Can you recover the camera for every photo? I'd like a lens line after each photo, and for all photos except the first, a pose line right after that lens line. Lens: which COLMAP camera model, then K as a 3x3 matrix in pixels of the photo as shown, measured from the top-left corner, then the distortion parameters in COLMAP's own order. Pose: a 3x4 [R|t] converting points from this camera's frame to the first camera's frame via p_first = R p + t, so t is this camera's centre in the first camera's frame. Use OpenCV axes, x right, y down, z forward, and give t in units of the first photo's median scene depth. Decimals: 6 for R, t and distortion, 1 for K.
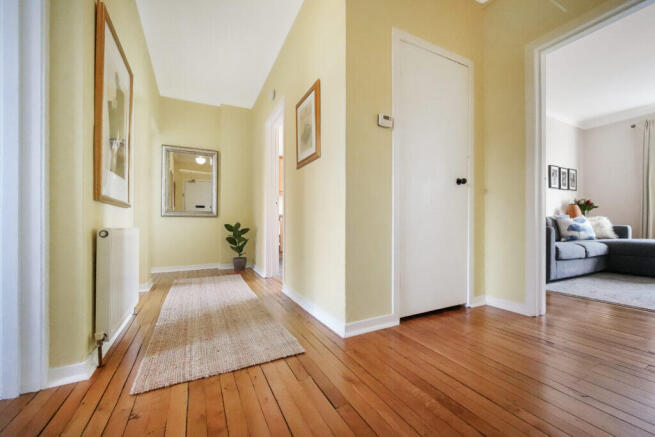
lens RADIAL K [[259.6, 0, 326.7], [0, 259.6, 221.7], [0, 0, 1]] dist [-0.000558, 0.000185]
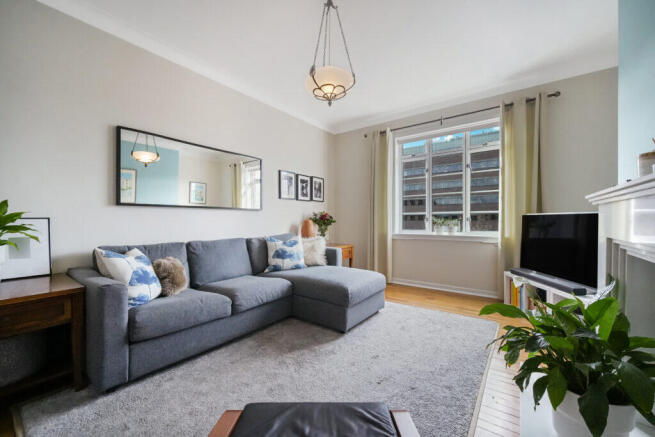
lens RADIAL K [[259.6, 0, 329.6], [0, 259.6, 219.8], [0, 0, 1]] dist [-0.000558, 0.000185]
pose [[0.893370, 0.000428, 0.449322, 0.633989], [-0.000967, 0.999999, 0.000972, -0.065599], [-0.449322, -0.001303, 0.893369, 0.220510]]
